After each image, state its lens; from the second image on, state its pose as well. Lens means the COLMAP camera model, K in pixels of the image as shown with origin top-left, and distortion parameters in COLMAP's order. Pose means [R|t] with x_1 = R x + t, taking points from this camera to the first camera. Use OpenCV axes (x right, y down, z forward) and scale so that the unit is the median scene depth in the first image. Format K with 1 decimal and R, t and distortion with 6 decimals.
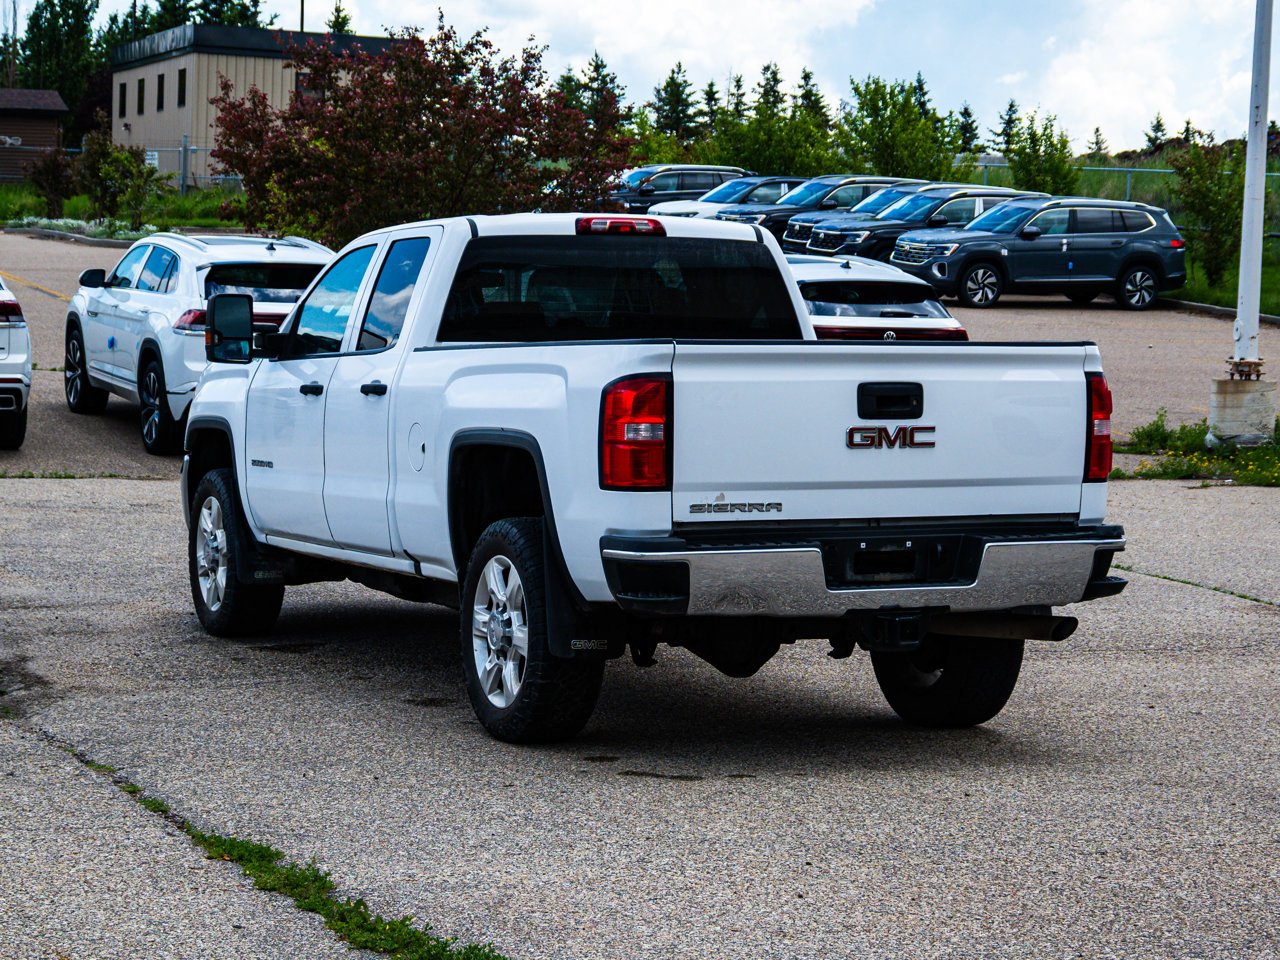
lens RADIAL K [[2760.0, 0, 640.0], [0, 2760.0, 480.0], [0, 0, 1]] dist [0.021812, -0.364527]
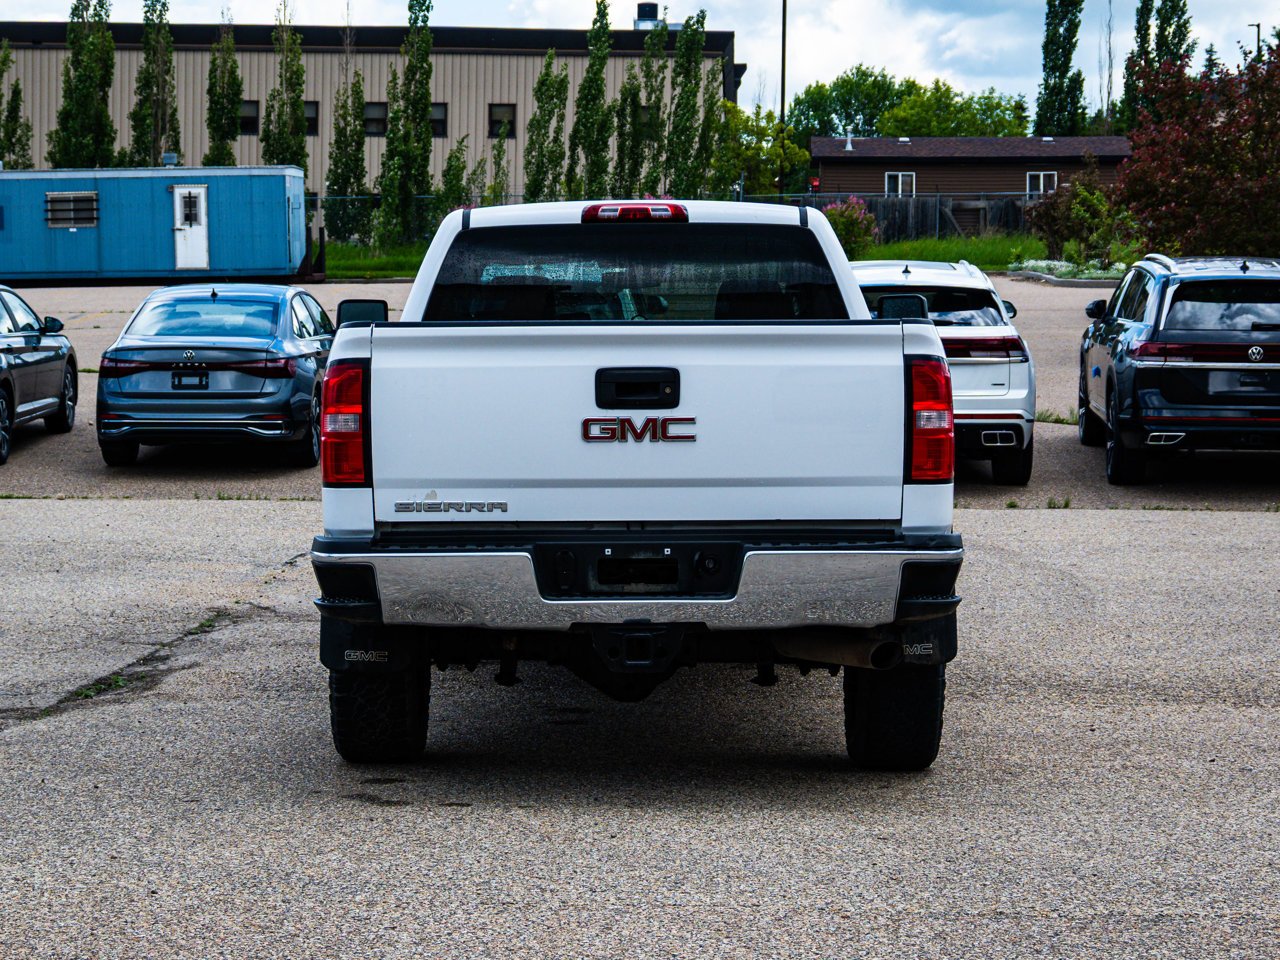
lens RADIAL K [[2760.0, 0, 640.0], [0, 2760.0, 480.0], [0, 0, 1]] dist [0.021812, -0.364527]
pose [[0.913214, 0.002288, -0.407474, 0.450222], [-0.009531, 0.999831, -0.015747, 0.014511], [0.407369, 0.018264, 0.913081, 0.193627]]
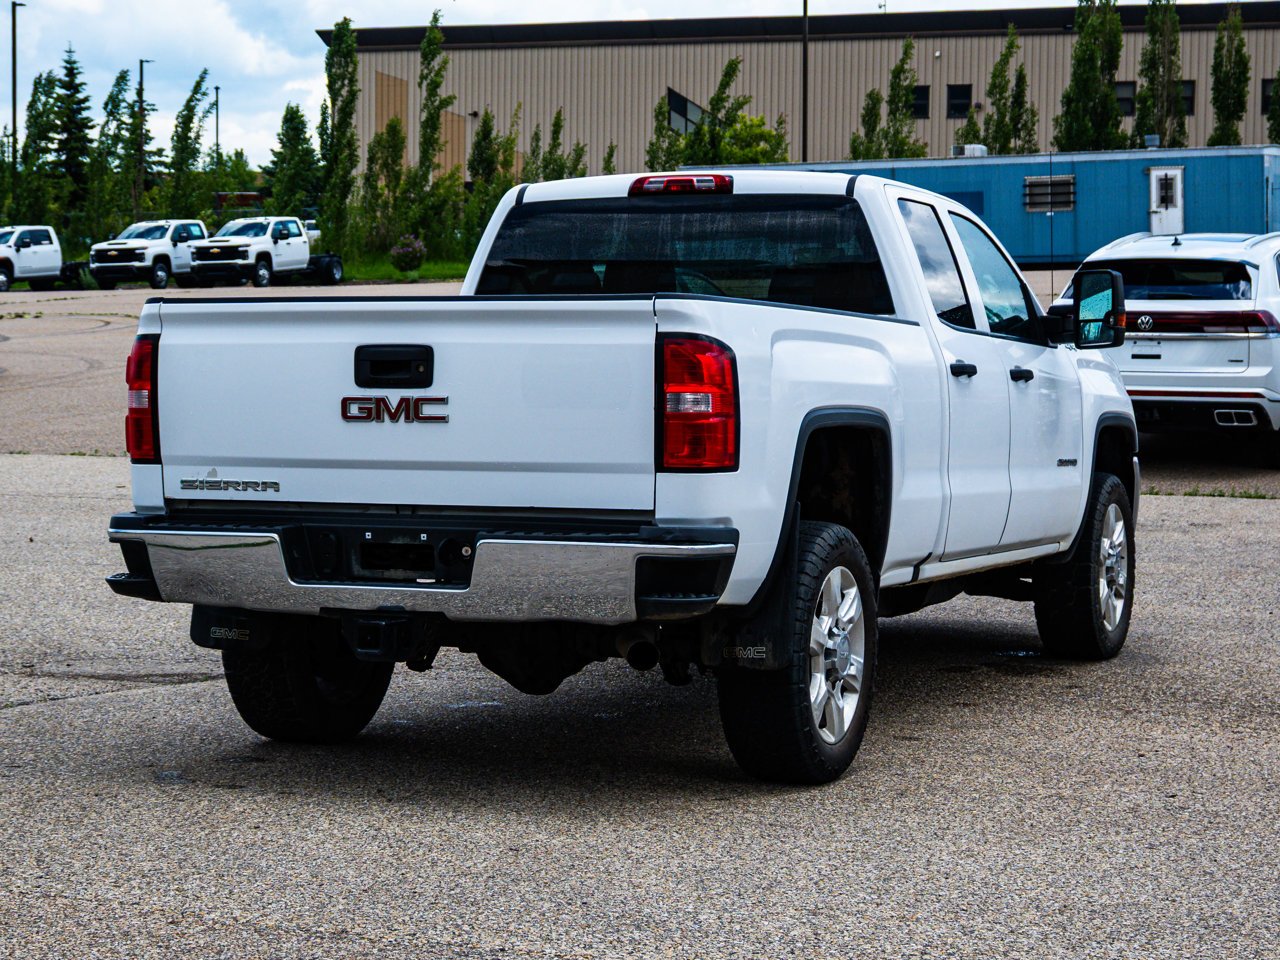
lens RADIAL K [[2768.8, 0, 641.1], [0, 2768.8, 500.9], [0, 0, 1]] dist [-0.038491, 0.307427]
pose [[0.690561, 0.028924, -0.722695, 0.757749], [-0.035474, 0.999352, 0.006101, 0.004740], [0.722403, 0.021424, 0.691140, 0.466017]]
